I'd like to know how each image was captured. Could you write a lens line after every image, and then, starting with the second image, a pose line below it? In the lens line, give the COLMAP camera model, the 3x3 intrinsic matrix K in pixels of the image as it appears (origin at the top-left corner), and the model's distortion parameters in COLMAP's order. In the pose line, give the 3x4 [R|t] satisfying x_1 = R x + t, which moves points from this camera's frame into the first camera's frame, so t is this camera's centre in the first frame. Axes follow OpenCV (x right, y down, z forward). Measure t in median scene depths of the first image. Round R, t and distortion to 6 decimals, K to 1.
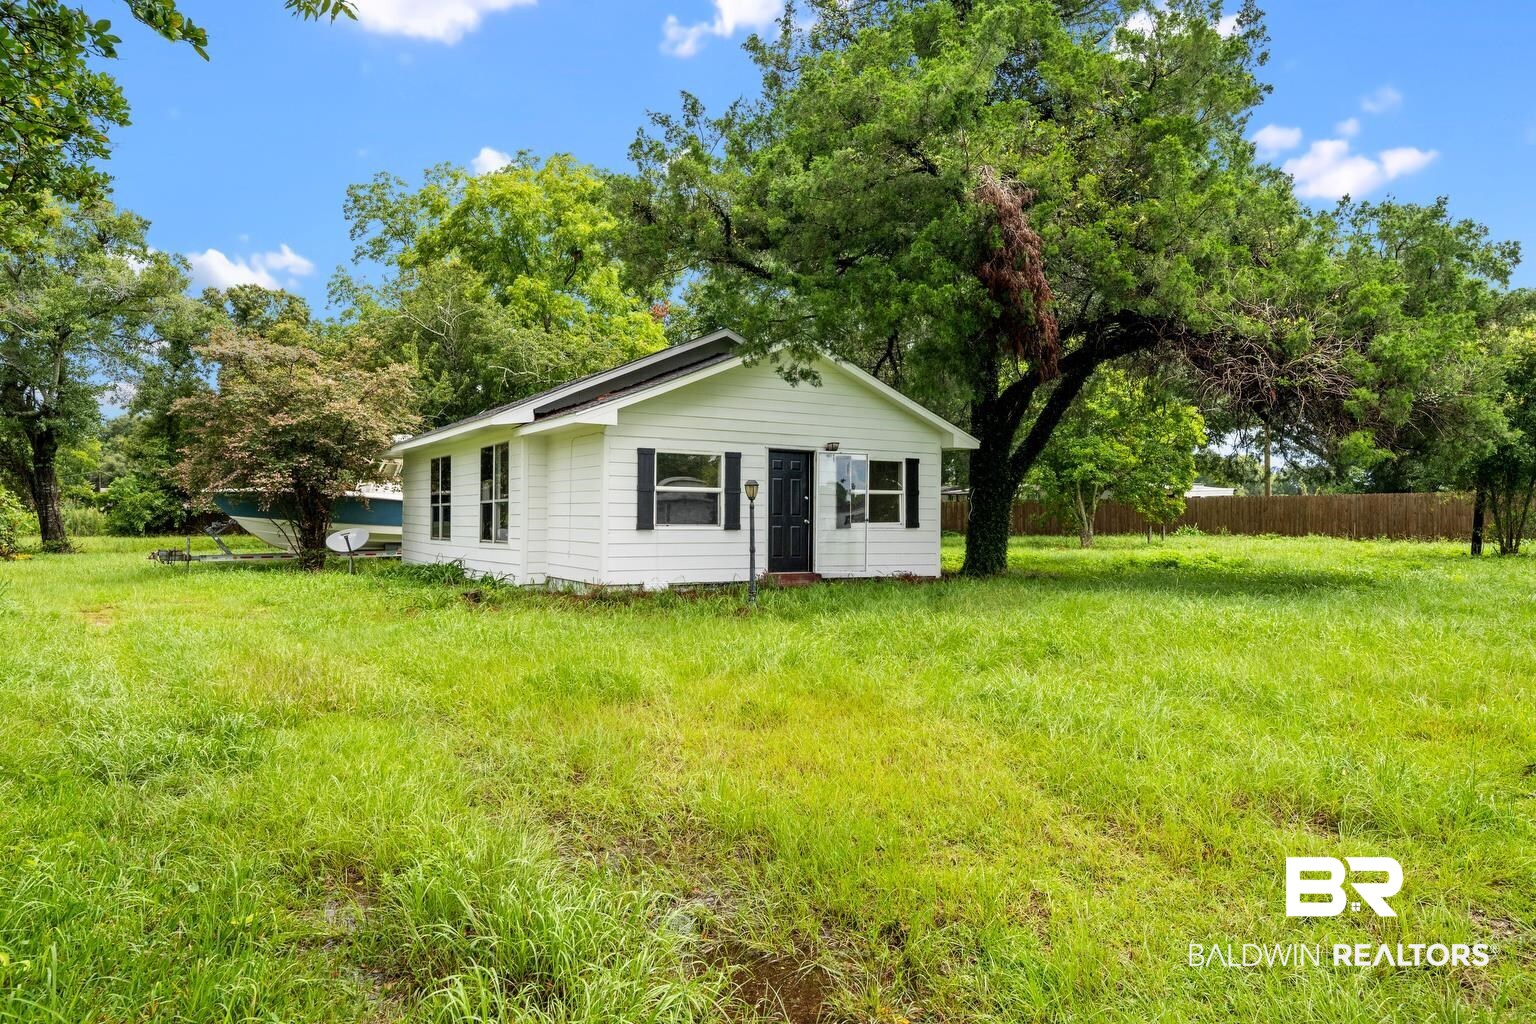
lens RADIAL K [[1058.8, 0, 768.0], [0, 1058.8, 512.0], [0, 0, 1]] dist [0.001267, 0.001199]
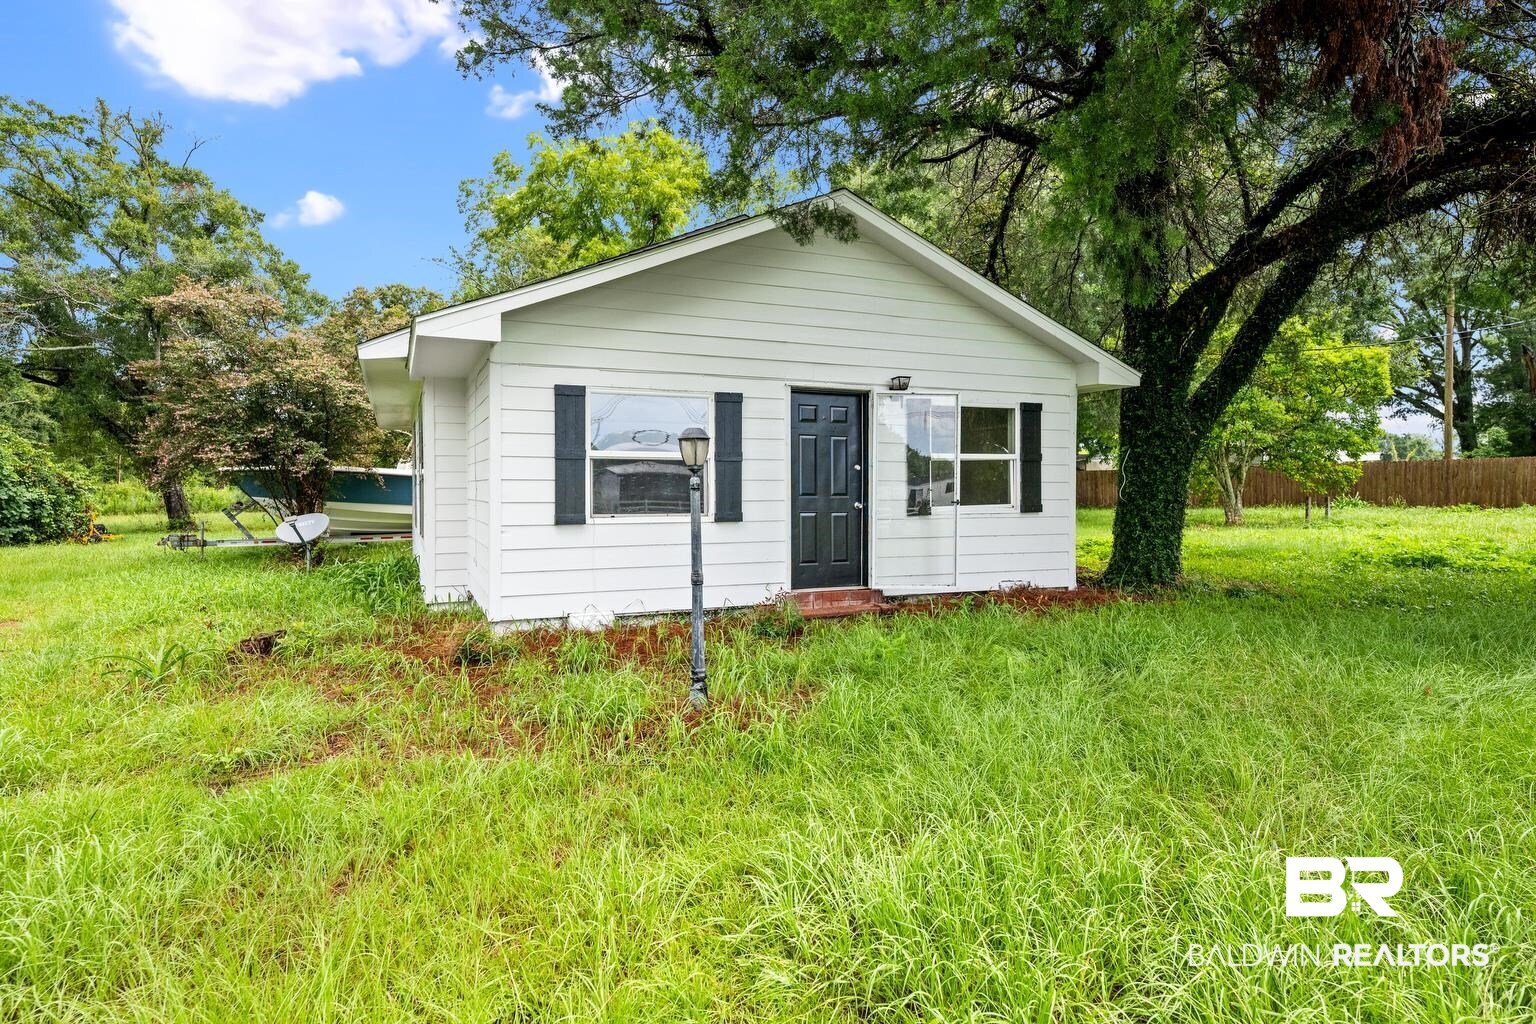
lens RADIAL K [[870.3, 0, 768.0], [0, 870.3, 512.0], [0, 0, 1]] dist [0.000417, -0.000432]
pose [[0.991133, -0.006497, -0.132717, 0.049874], [0.011047, 0.999375, 0.033580, -0.004680], [0.132416, -0.034749, 0.990585, 0.466620]]
